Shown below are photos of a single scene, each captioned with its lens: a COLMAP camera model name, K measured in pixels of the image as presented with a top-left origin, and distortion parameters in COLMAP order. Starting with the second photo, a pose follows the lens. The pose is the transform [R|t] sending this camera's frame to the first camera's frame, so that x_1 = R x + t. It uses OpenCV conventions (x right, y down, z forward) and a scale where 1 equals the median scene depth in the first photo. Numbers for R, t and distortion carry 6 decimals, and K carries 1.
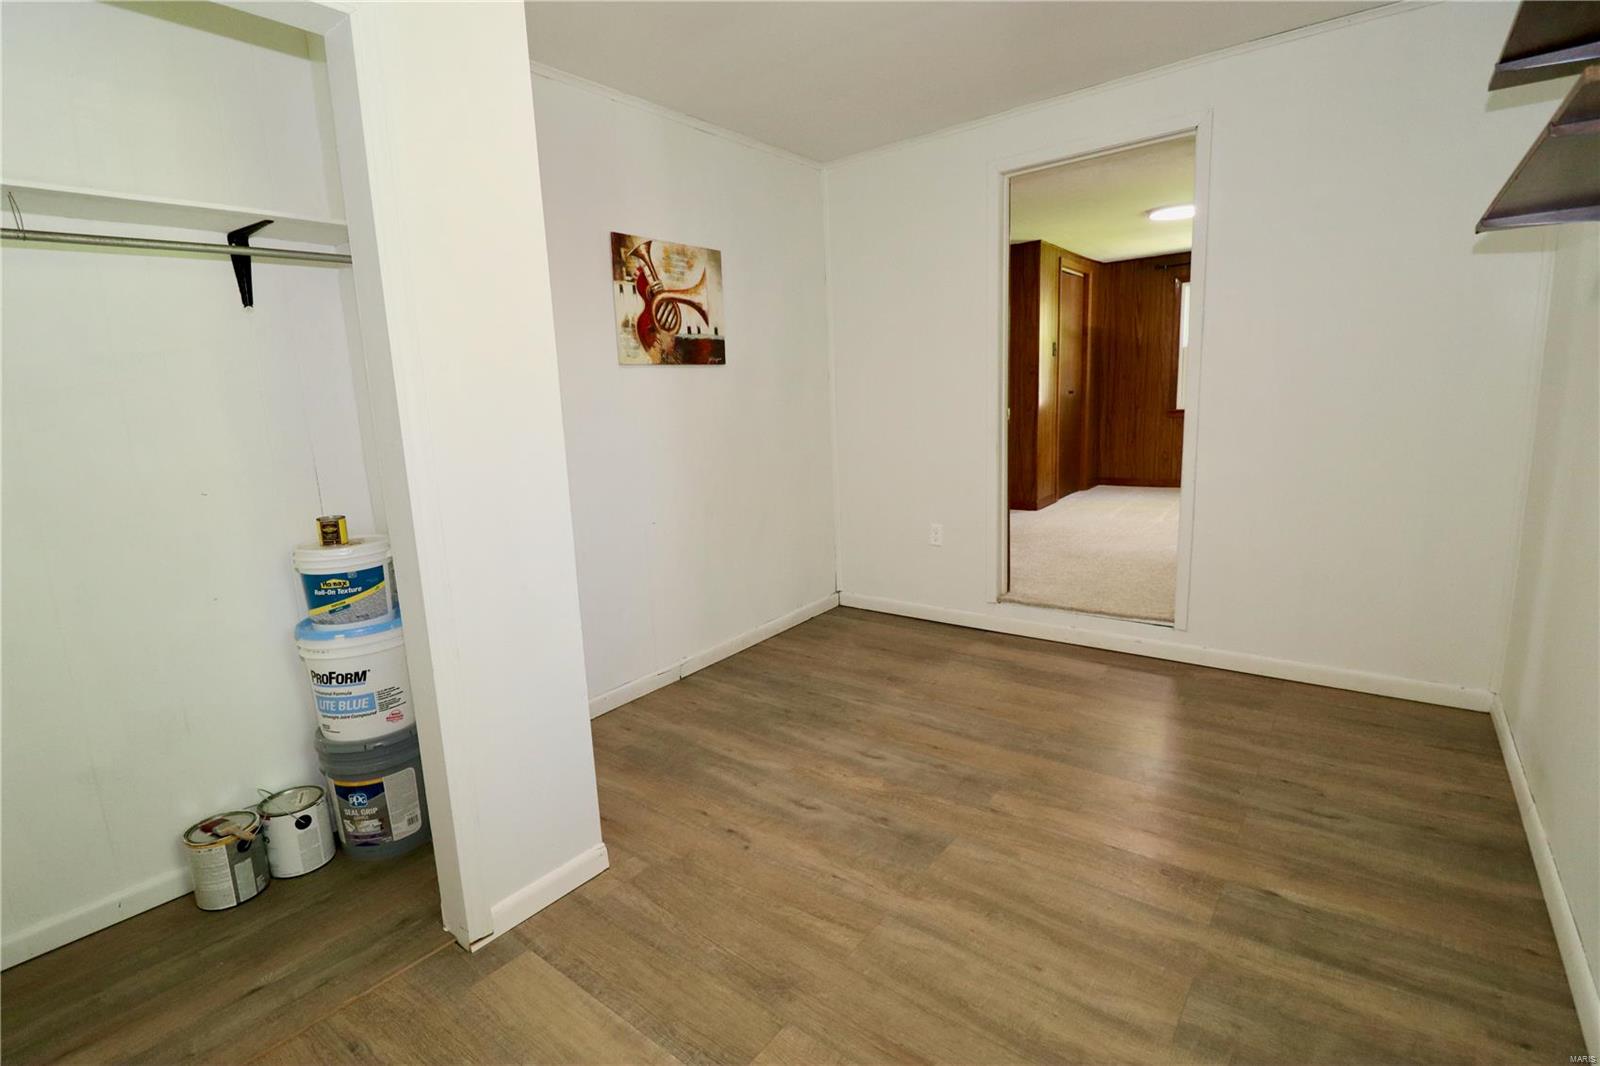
lens RADIAL K [[743.1, 0, 796.7], [0, 743.1, 530.1], [0, 0, 1]] dist [0.001018, -0.014206]
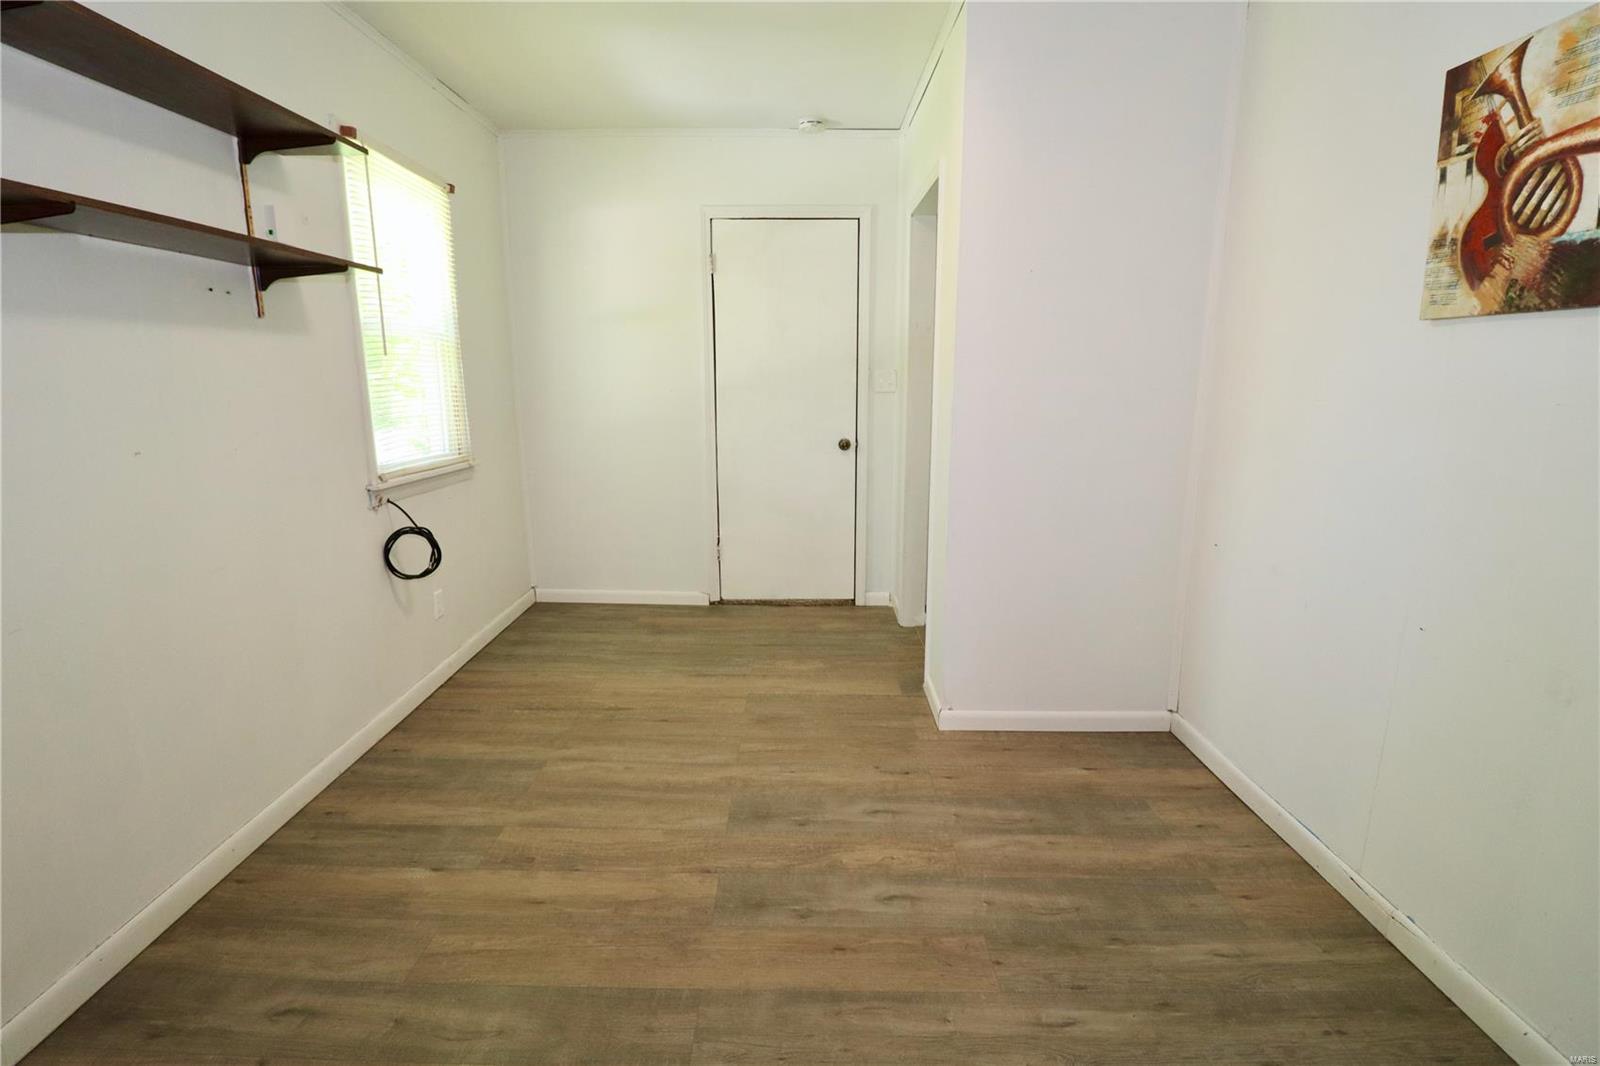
lens RADIAL K [[743.1, 0, 796.7], [0, 743.1, 530.1], [0, 0, 1]] dist [0.001018, -0.014206]
pose [[-0.787345, 0.171080, -0.592300, 0.533053], [-0.075047, 0.926987, 0.367510, -0.276752], [0.611928, 0.333808, -0.717020, 1.311899]]
